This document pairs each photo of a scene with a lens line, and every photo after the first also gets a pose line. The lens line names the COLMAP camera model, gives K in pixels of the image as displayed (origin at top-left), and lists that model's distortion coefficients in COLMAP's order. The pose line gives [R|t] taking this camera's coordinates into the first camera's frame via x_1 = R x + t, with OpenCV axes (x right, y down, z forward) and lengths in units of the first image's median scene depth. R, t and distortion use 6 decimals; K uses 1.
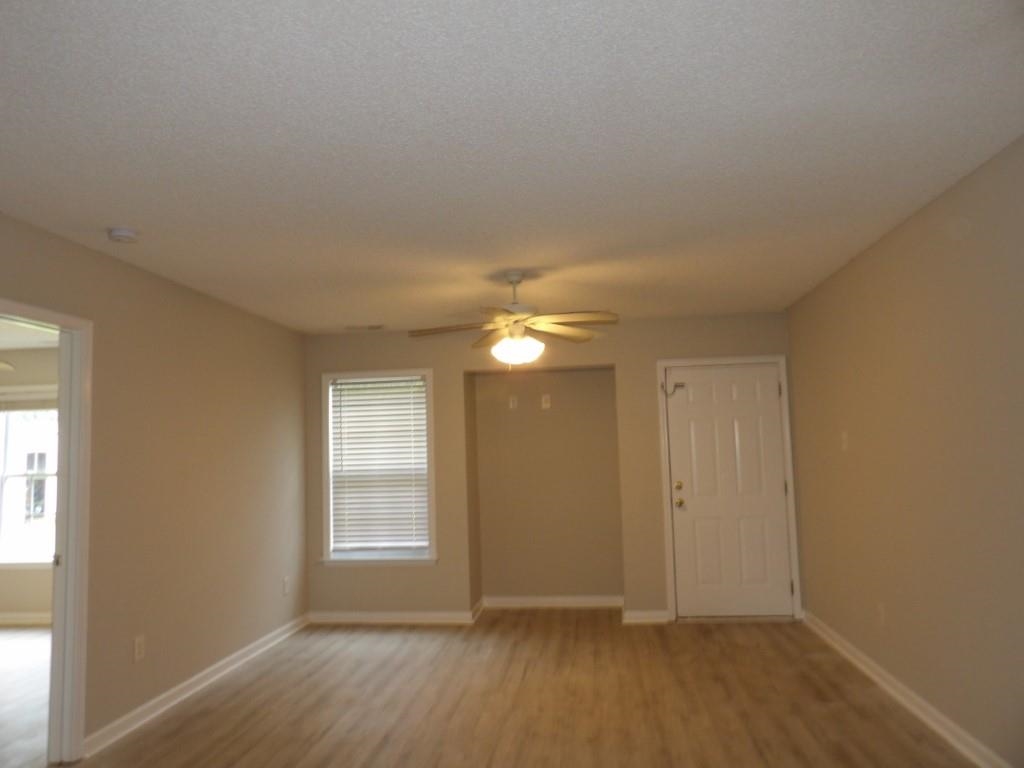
lens RADIAL K [[723.6, 0, 512.8], [0, 723.6, 387.2], [0, 0, 1]] dist [-0.055783, 0.056186]
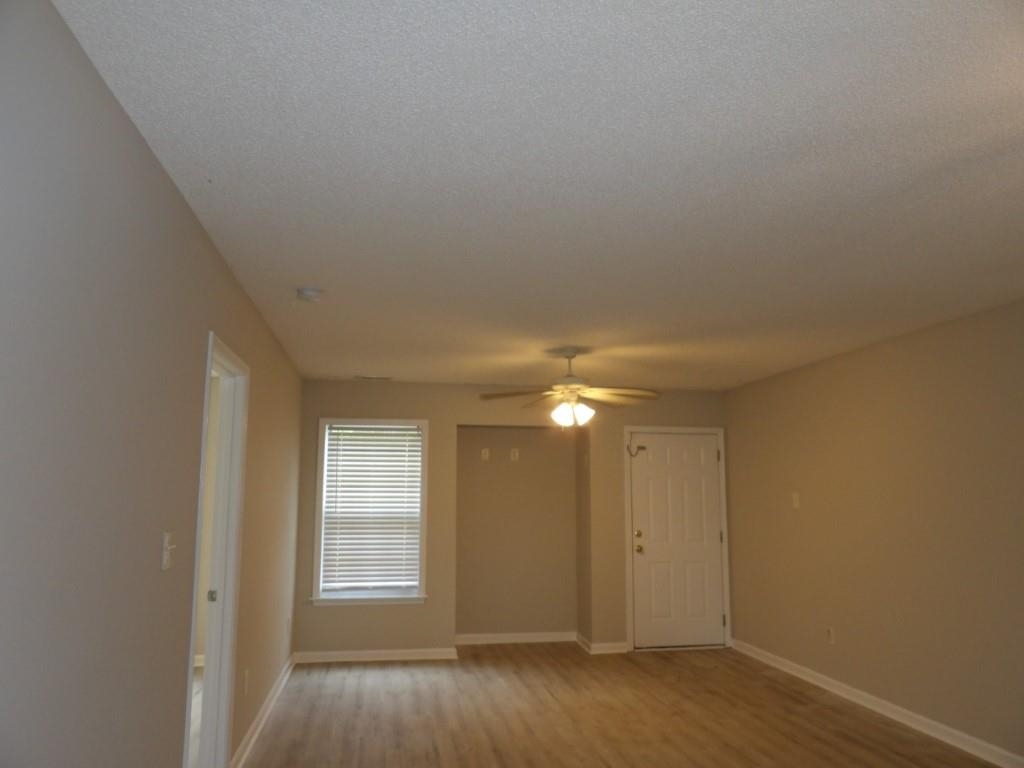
lens RADIAL K [[723.6, 0, 512.8], [0, 723.6, 387.2], [0, 0, 1]] dist [-0.055783, 0.056186]
pose [[0.959389, 0.075862, 0.271695, -0.292974], [-0.057908, 0.995612, -0.073509, -0.002074], [-0.276079, 0.054790, 0.959572, -0.077767]]
